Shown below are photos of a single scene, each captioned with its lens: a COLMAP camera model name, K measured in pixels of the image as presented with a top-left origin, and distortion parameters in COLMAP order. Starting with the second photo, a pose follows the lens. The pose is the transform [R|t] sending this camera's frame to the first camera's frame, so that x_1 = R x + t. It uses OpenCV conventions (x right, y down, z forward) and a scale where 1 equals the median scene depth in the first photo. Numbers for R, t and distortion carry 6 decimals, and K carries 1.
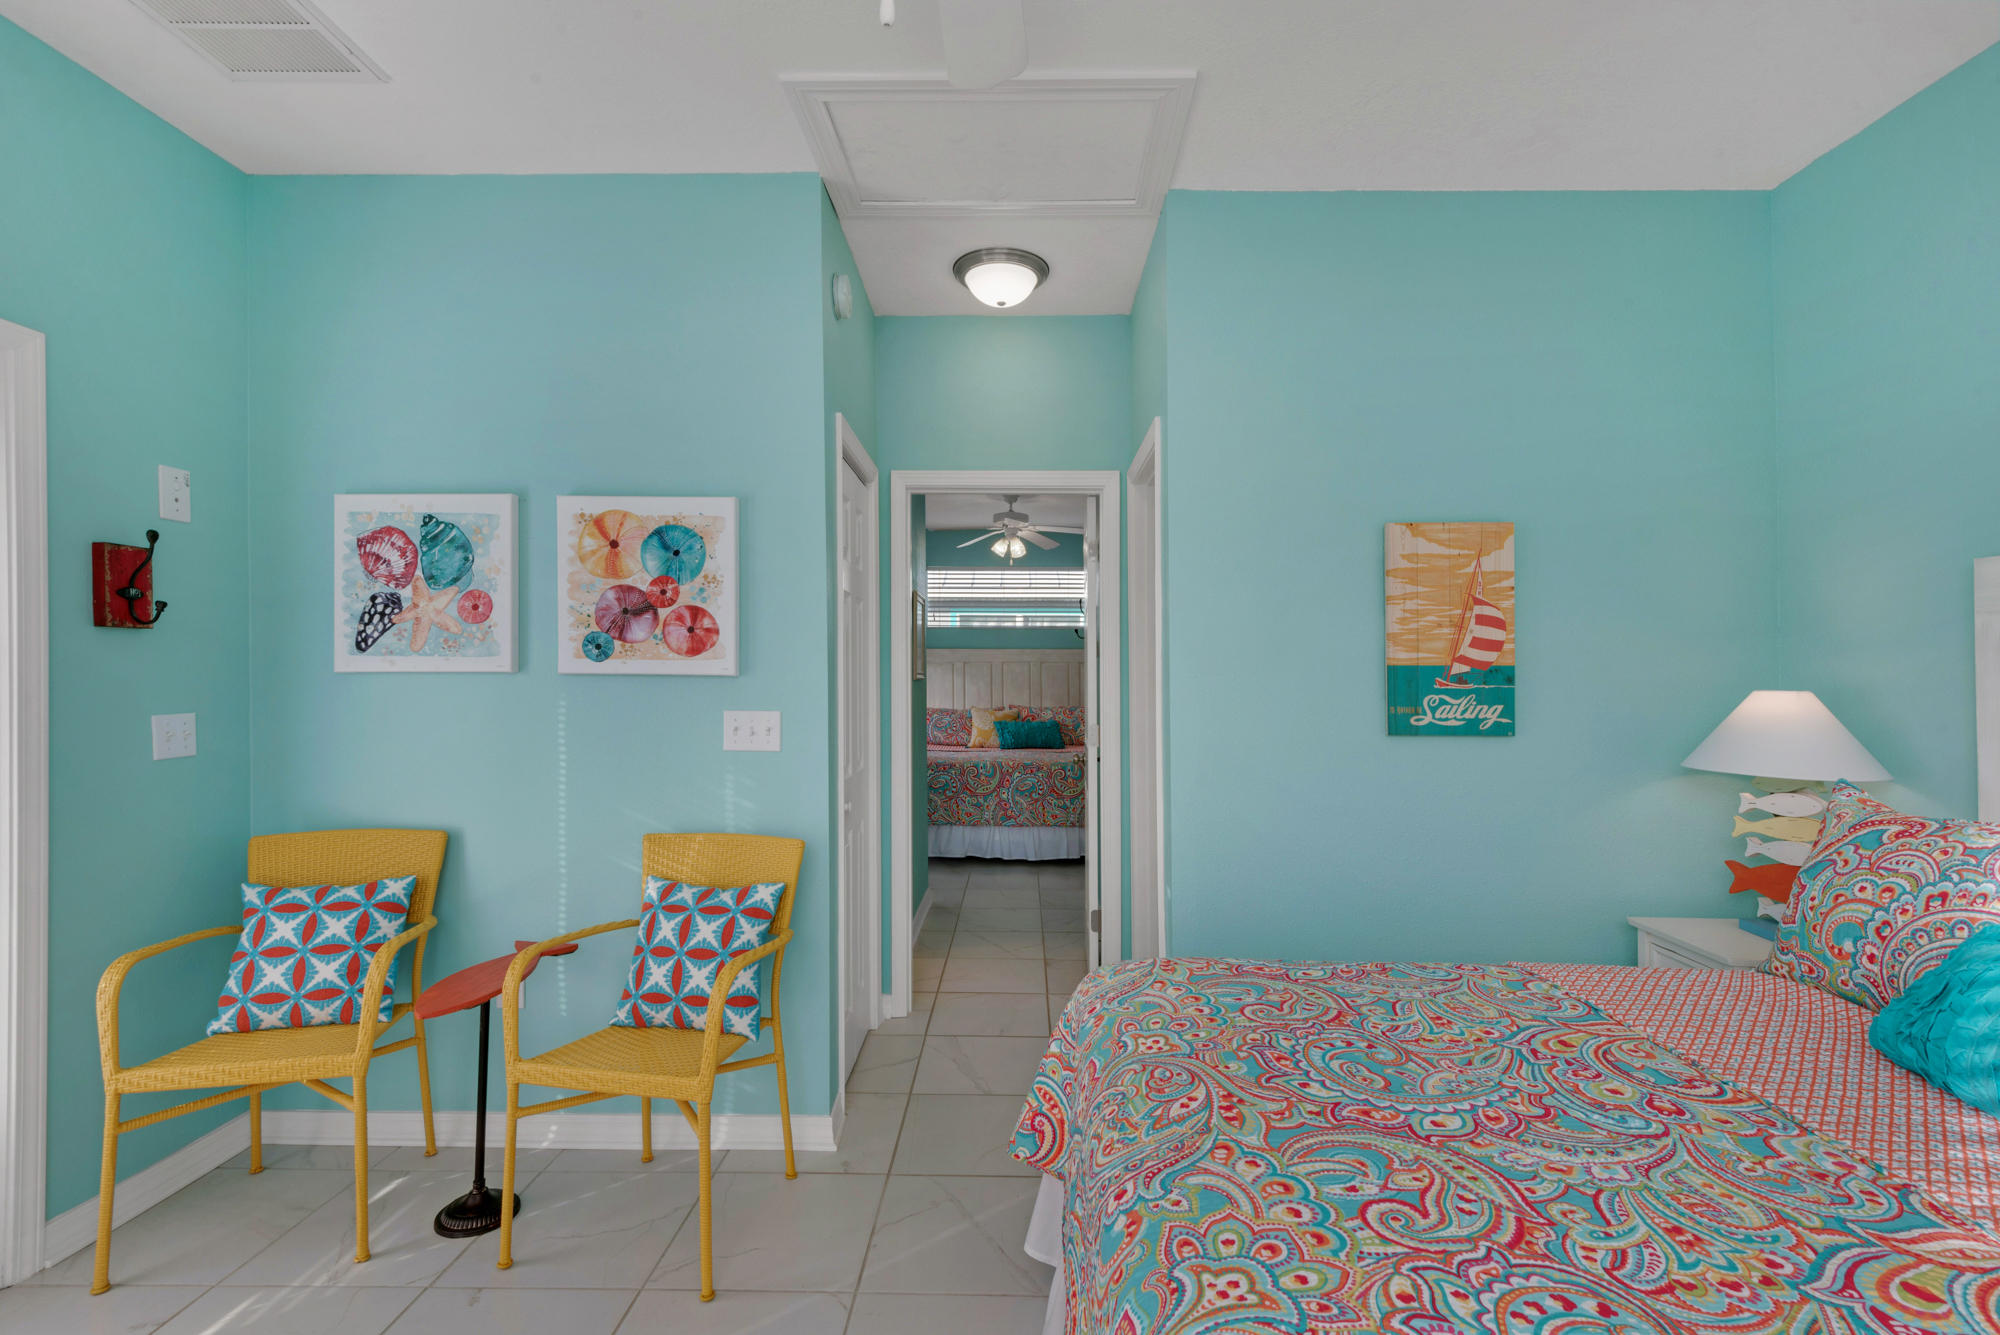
lens RADIAL K [[895.3, 0, 1003.8], [0, 895.3, 677.7], [0, 0, 1]] dist [0.032112, -0.014776]
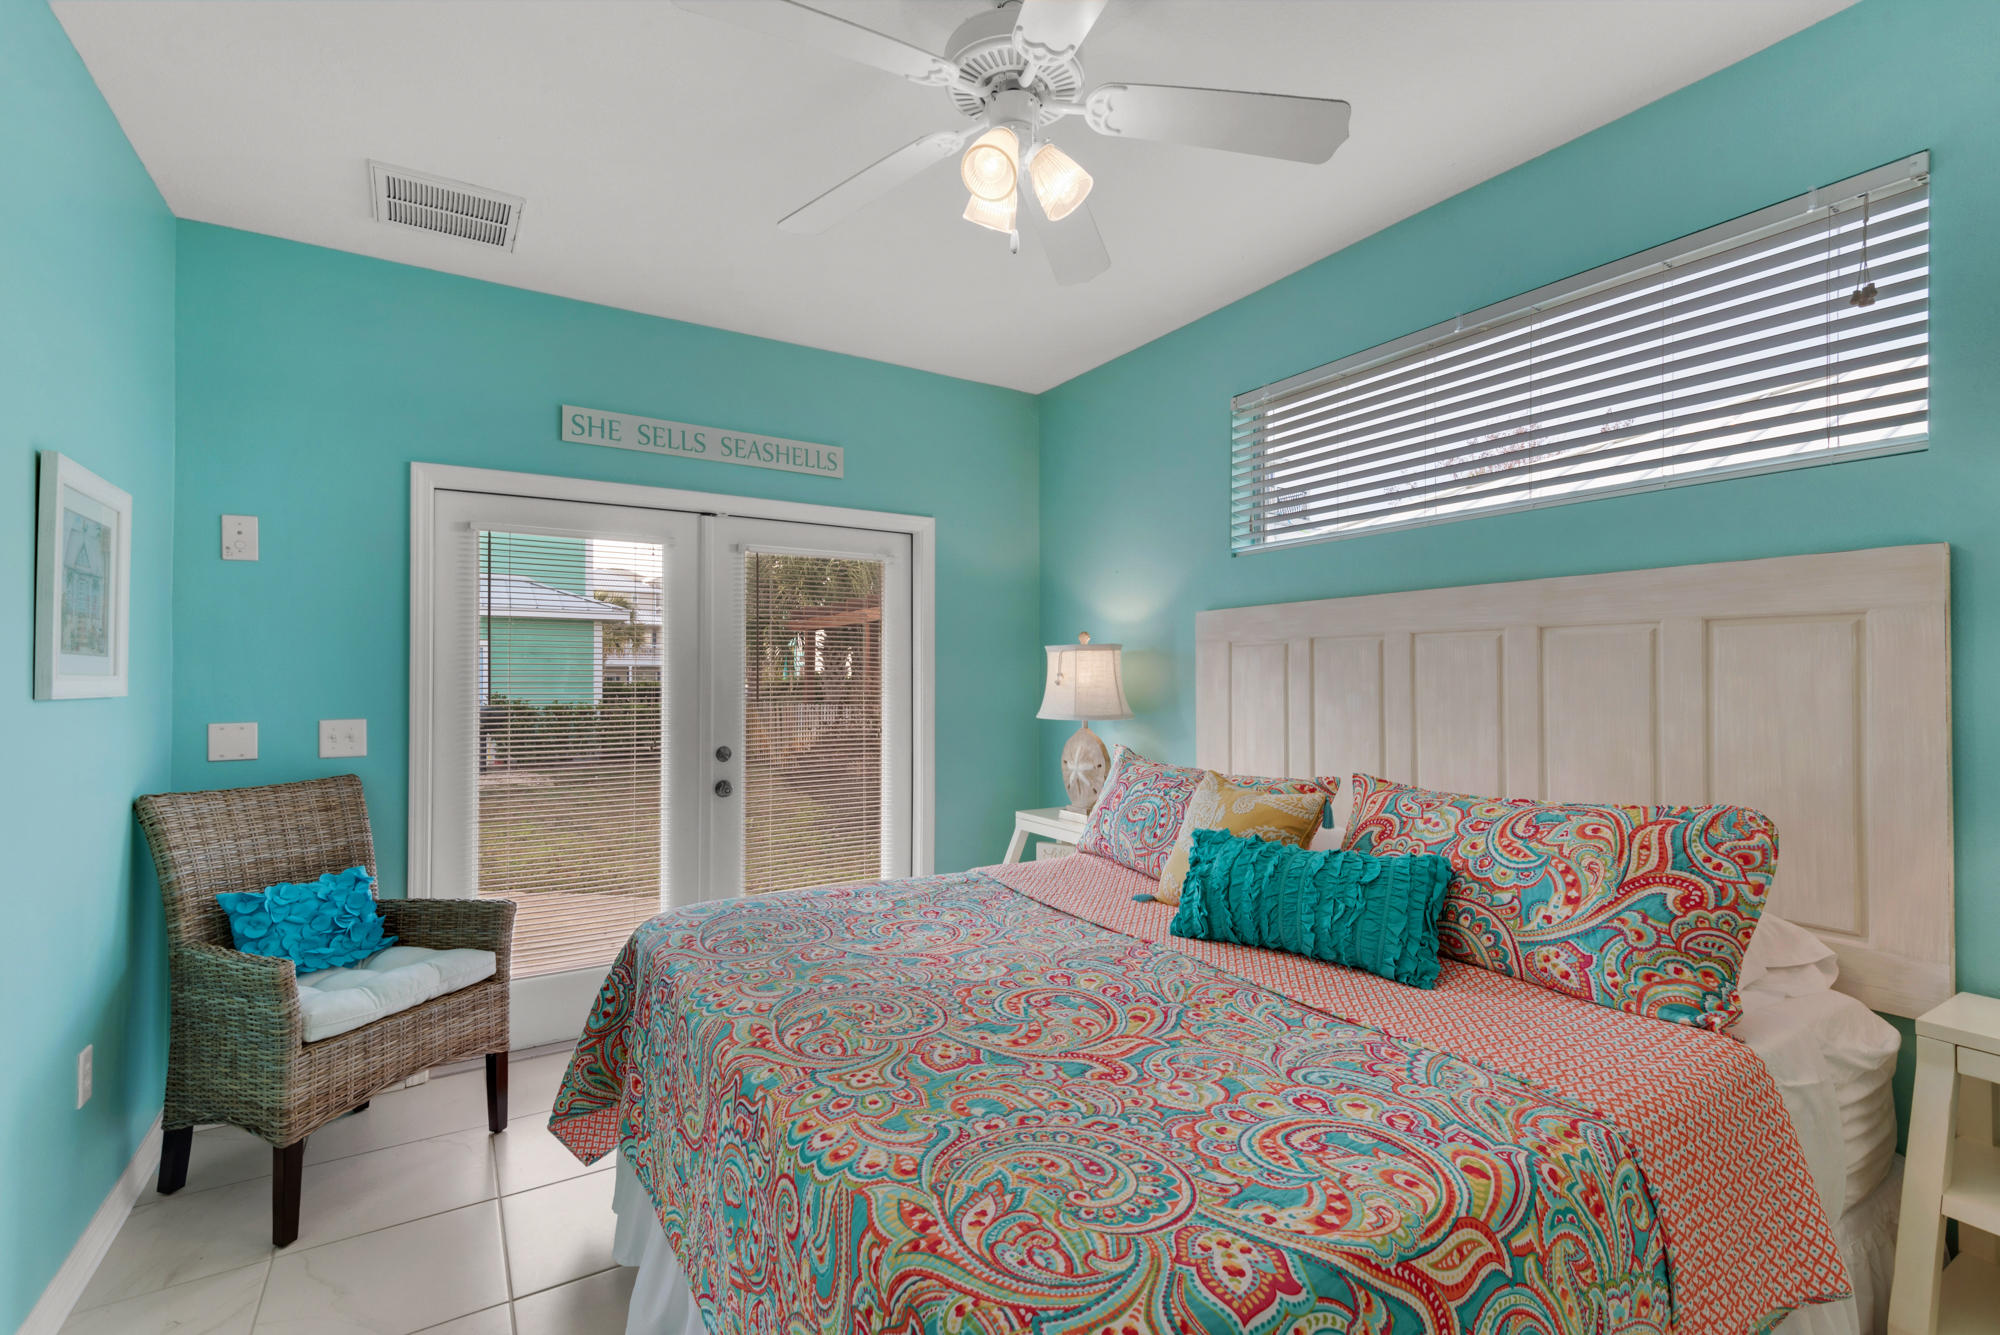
lens RADIAL K [[895.3, 0, 1002.2], [0, 895.3, 673.1], [0, 0, 1]] dist [0.032112, -0.014776]
pose [[0.544793, -0.003716, -0.838562, 0.210980], [-0.001901, 0.999982, -0.005666, -0.002289], [0.838568, 0.004681, 0.544776, 0.807135]]
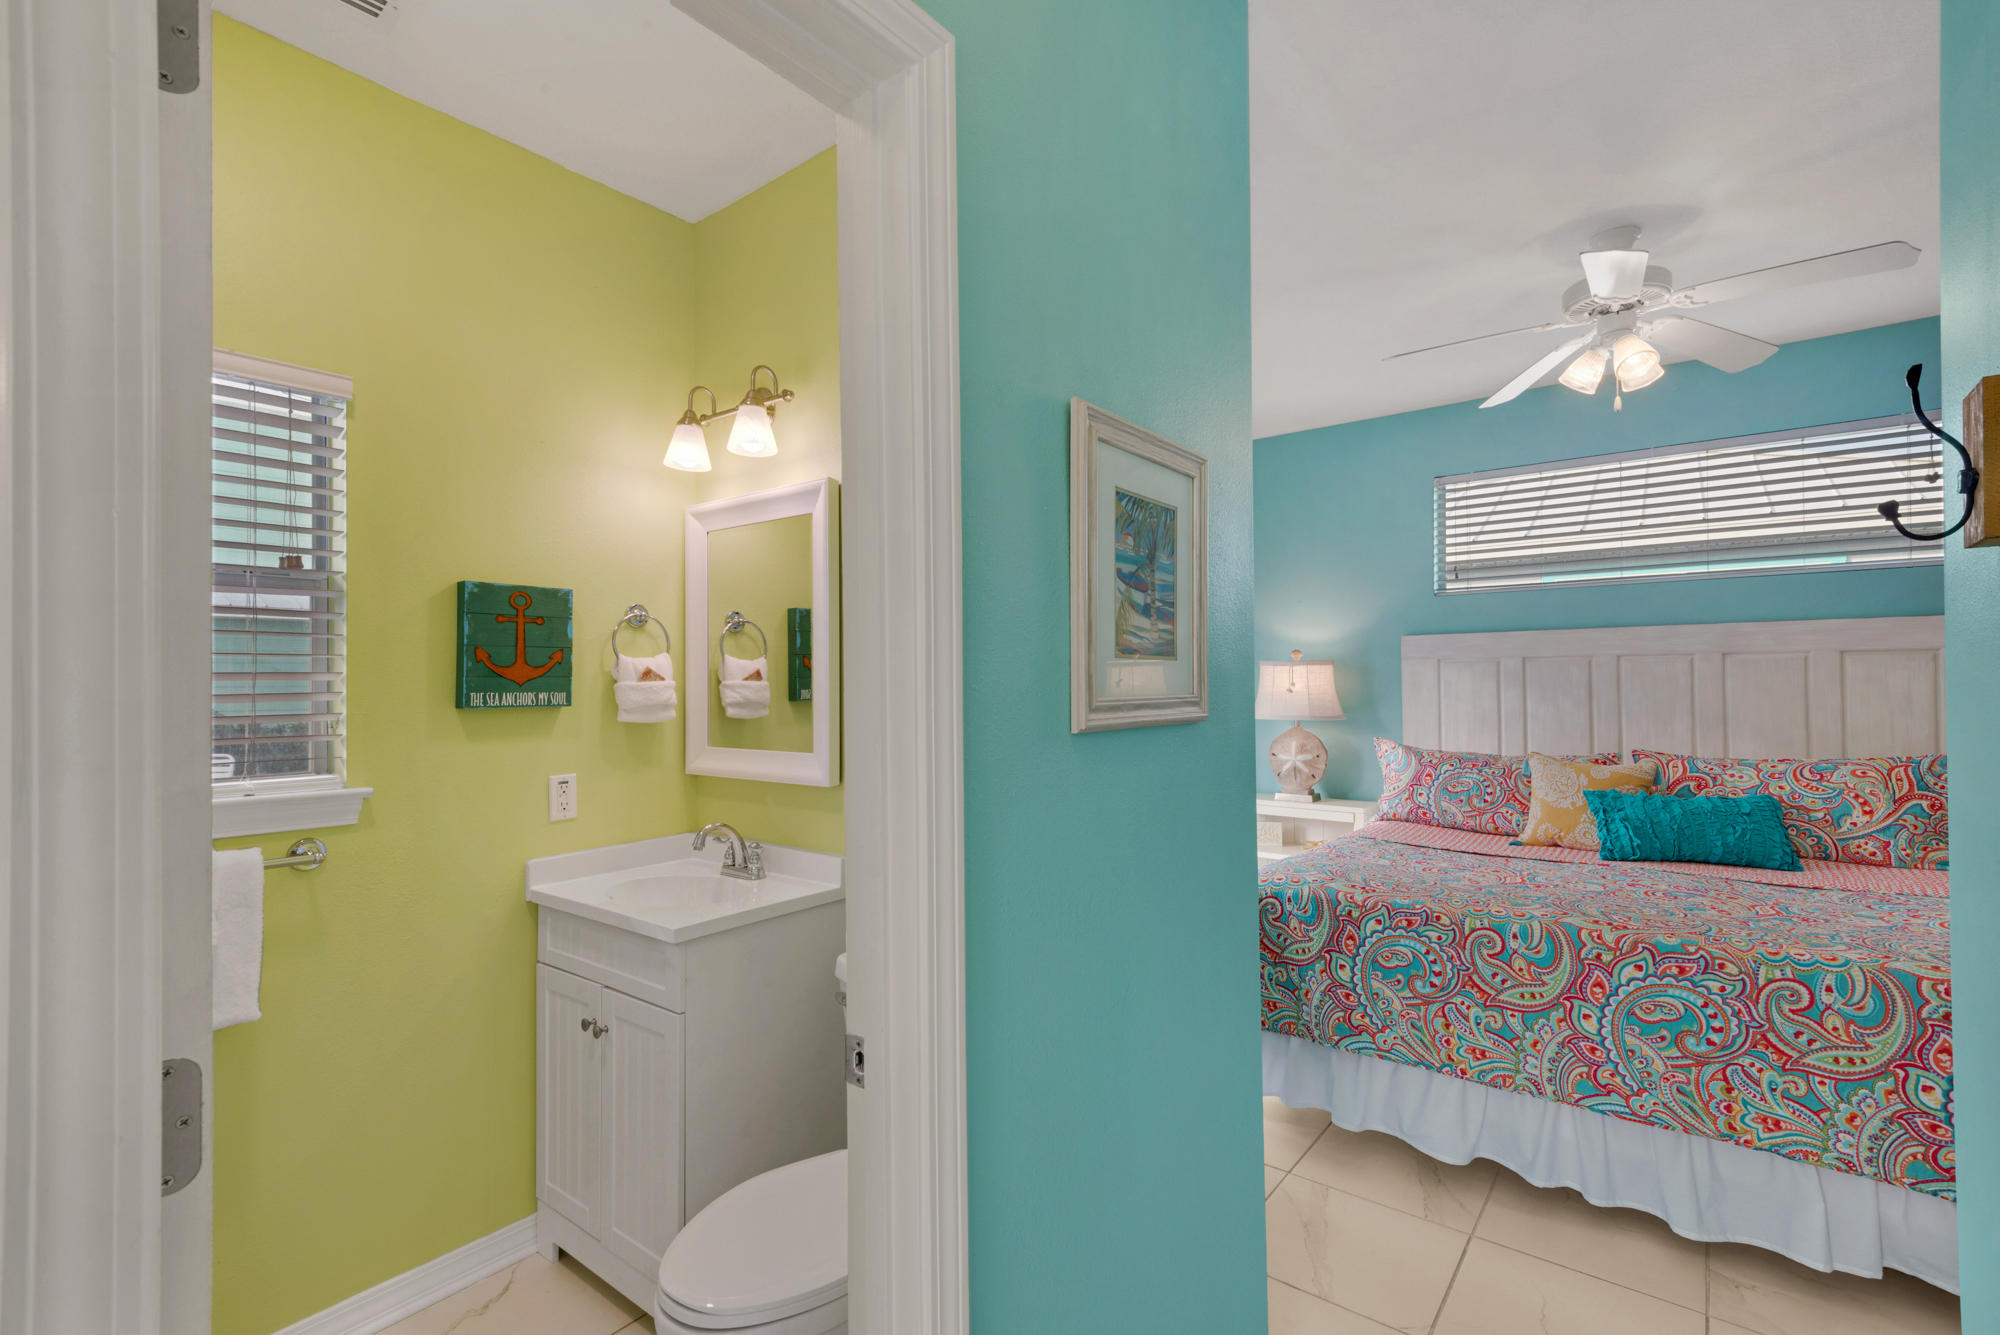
lens RADIAL K [[895.3, 0, 1011.1], [0, 895.3, 677.8], [0, 0, 1]] dist [0.032112, -0.014776]
pose [[0.805710, -0.007822, -0.592258, 0.026980], [0.007021, 0.999969, -0.003655, -0.007835], [0.592268, -0.001214, 0.805740, 0.492698]]
